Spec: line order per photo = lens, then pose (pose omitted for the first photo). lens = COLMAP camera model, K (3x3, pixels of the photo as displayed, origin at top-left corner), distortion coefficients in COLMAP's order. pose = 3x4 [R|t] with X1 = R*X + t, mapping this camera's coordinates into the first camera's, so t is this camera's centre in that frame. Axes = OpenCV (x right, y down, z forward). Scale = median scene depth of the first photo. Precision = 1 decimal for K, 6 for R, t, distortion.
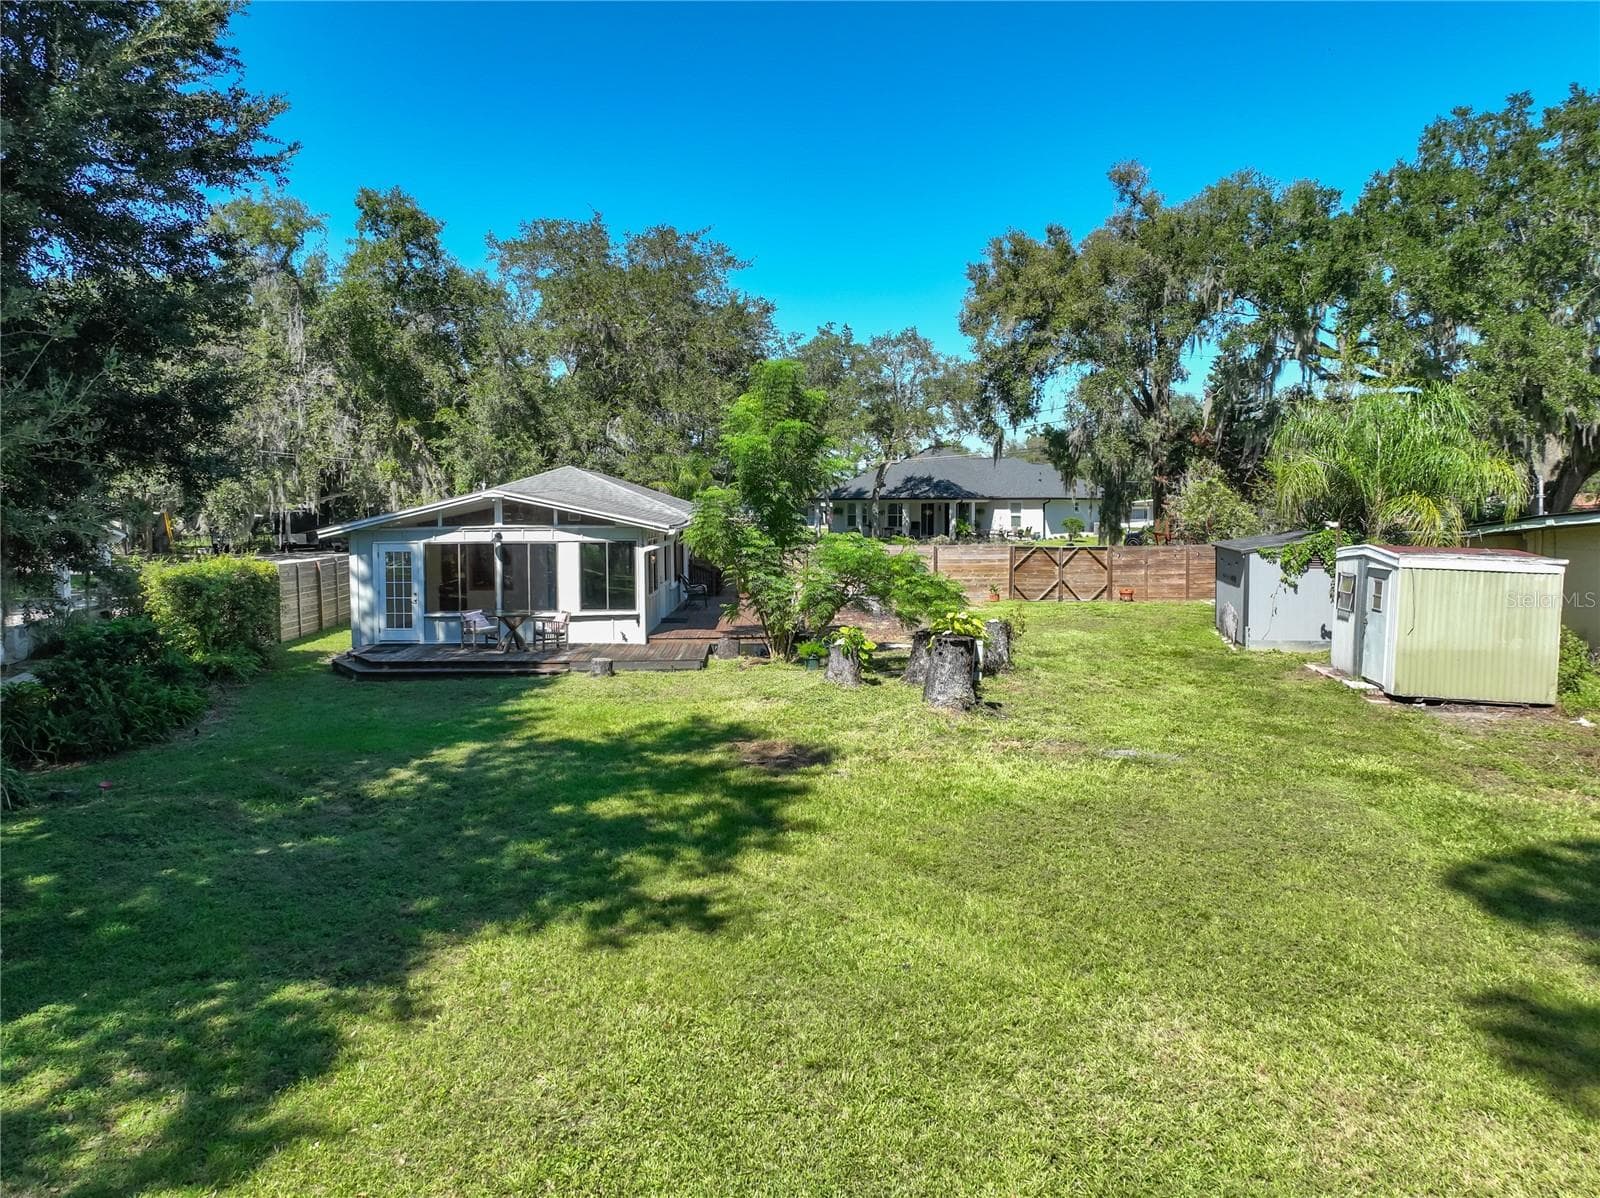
lens RADIAL K [[1137.8, 0, 800.8], [0, 1137.8, 564.5], [0, 0, 1]] dist [-0.005296, 0.015947]
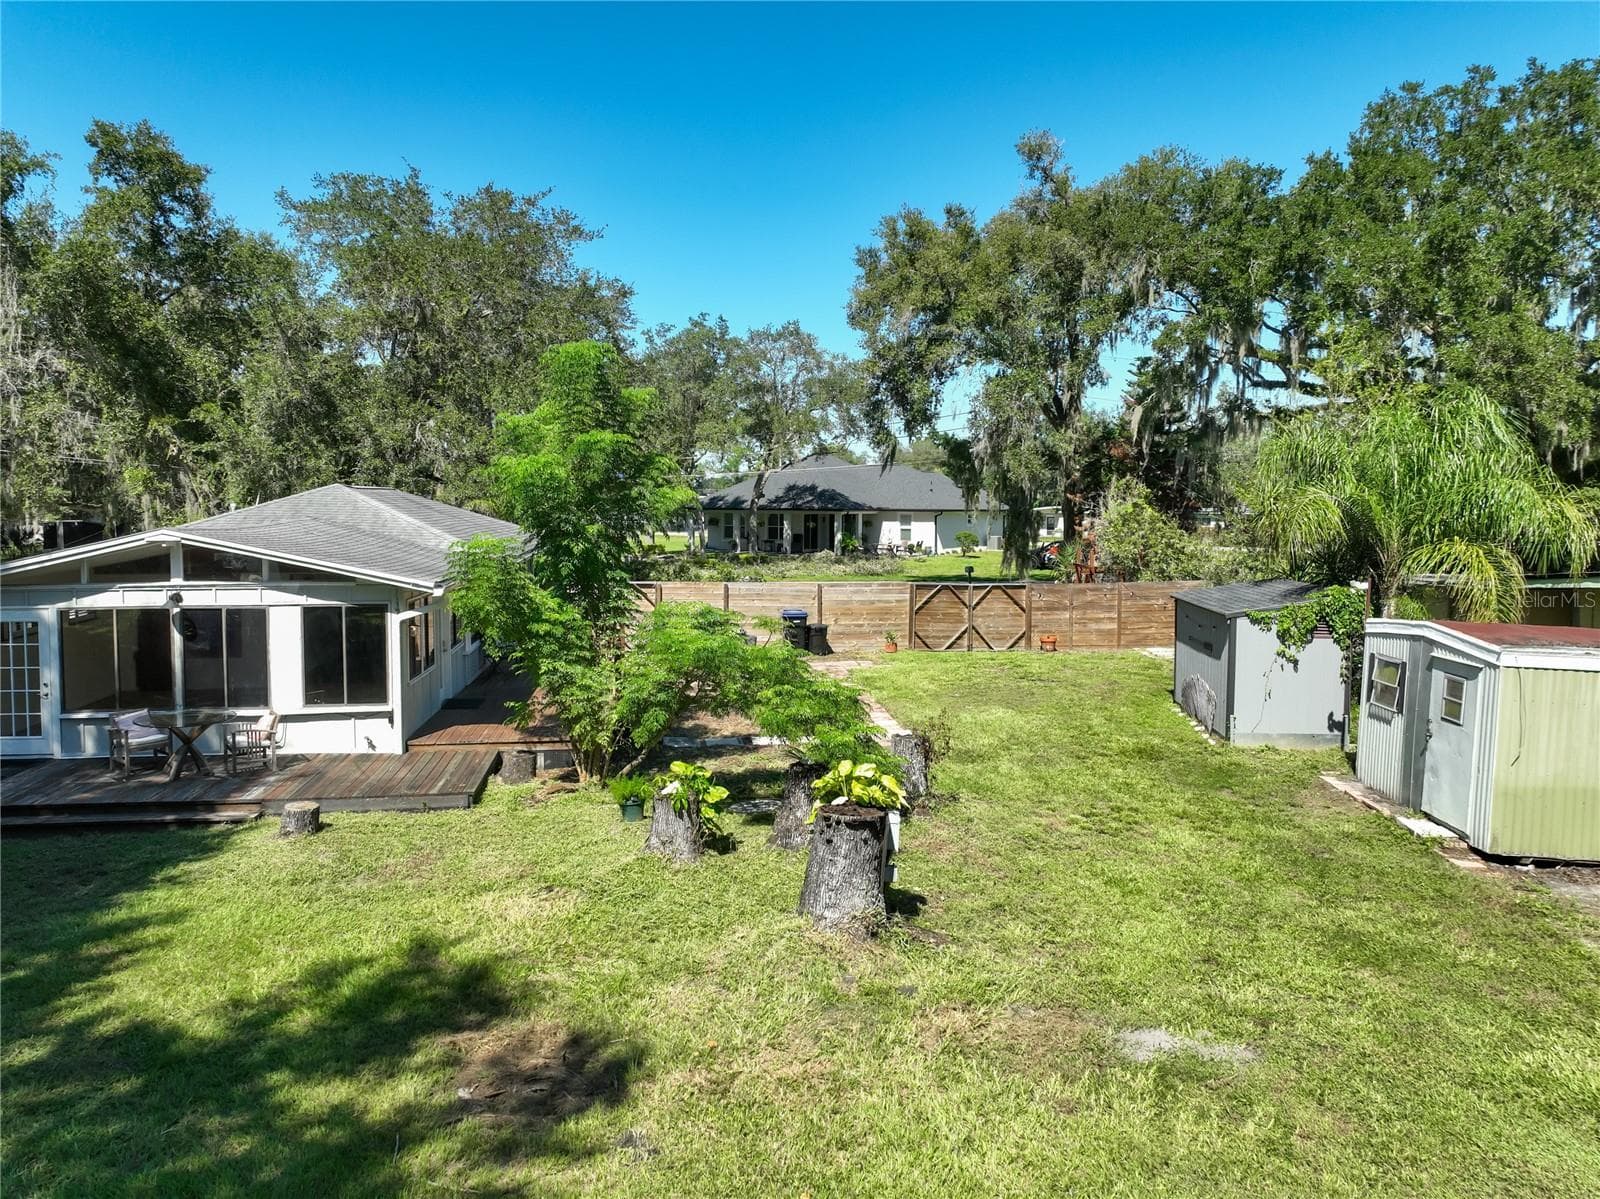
lens RADIAL K [[1137.8, 0, 805.0], [0, 1137.8, 588.8], [0, 0, 1]] dist [-0.005296, 0.015947]
pose [[0.994465, -0.000887, 0.105061, 0.022452], [-0.001343, 0.999775, 0.021149, -0.029890], [-0.105057, -0.021173, 0.994241, 0.192882]]
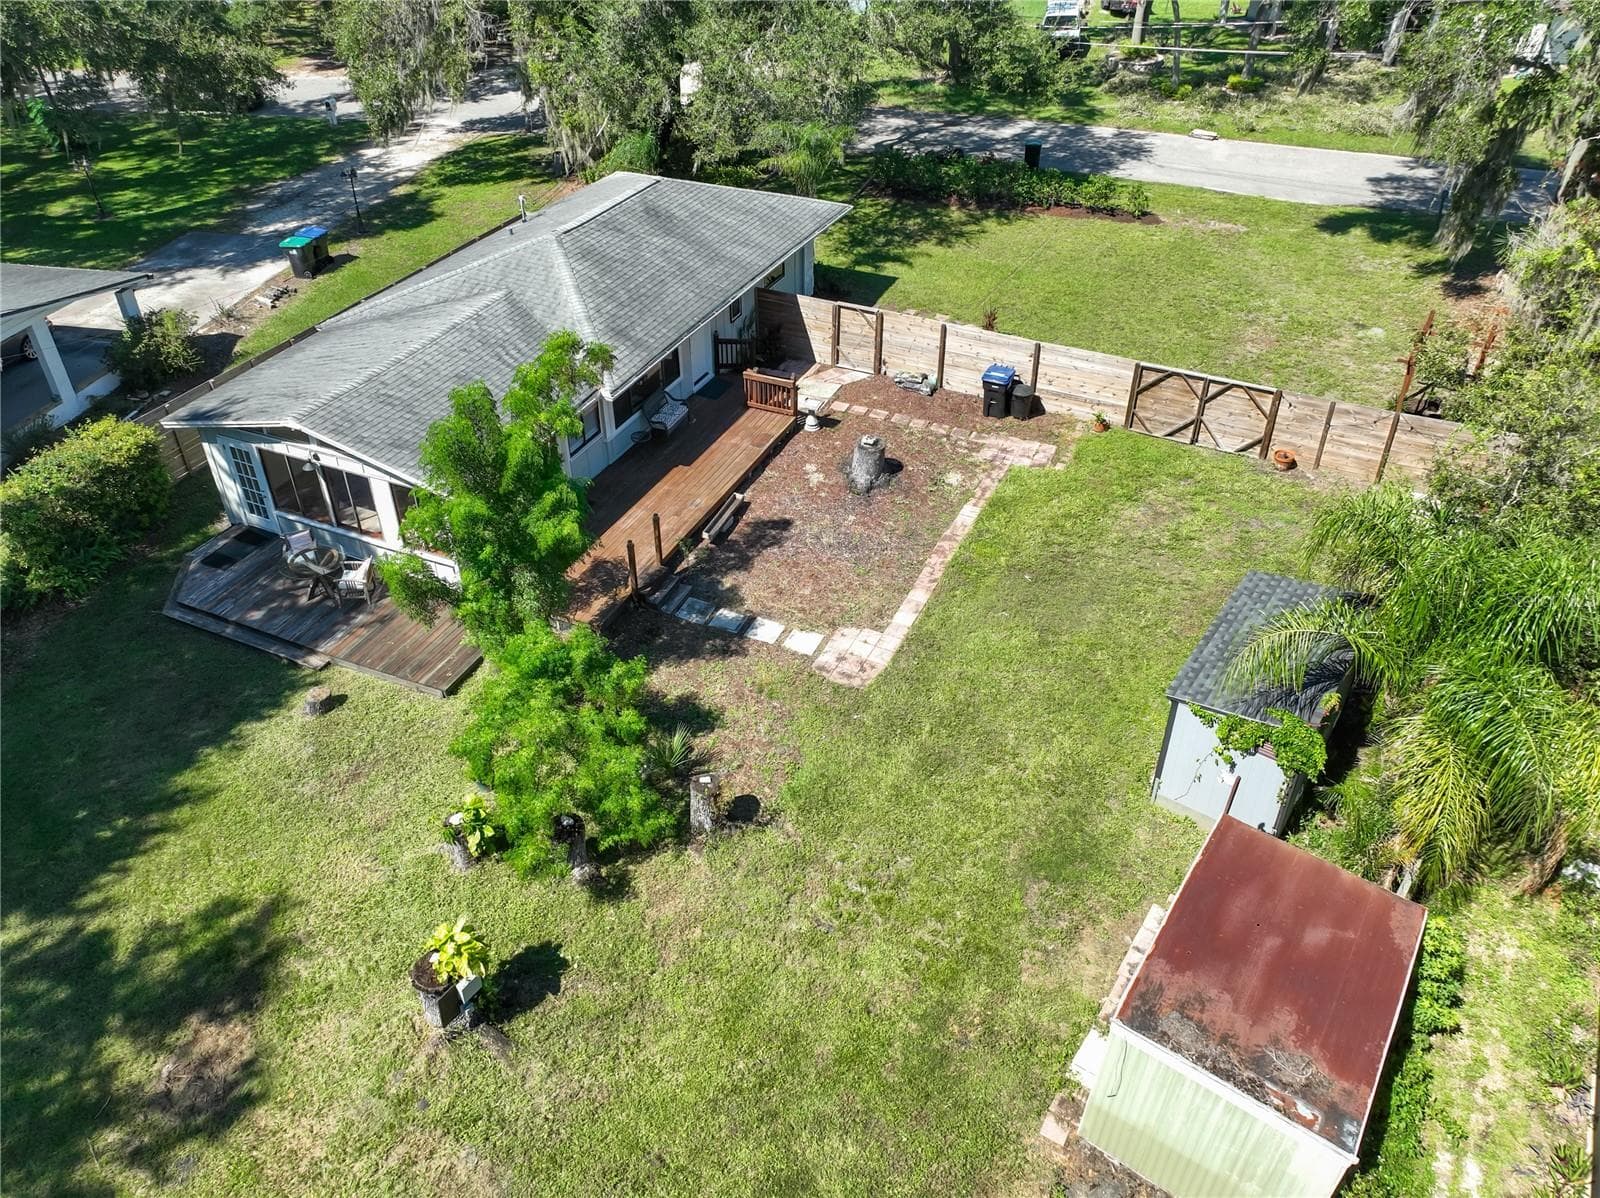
lens RADIAL K [[1137.8, 0, 797.7], [0, 1137.8, 583.9], [0, 0, 1]] dist [-0.005296, 0.015947]
pose [[0.908560, 0.251201, -0.333792, 0.265957], [-0.026654, 0.832244, 0.553768, -0.296506], [0.416903, -0.494234, 0.762840, 0.282598]]
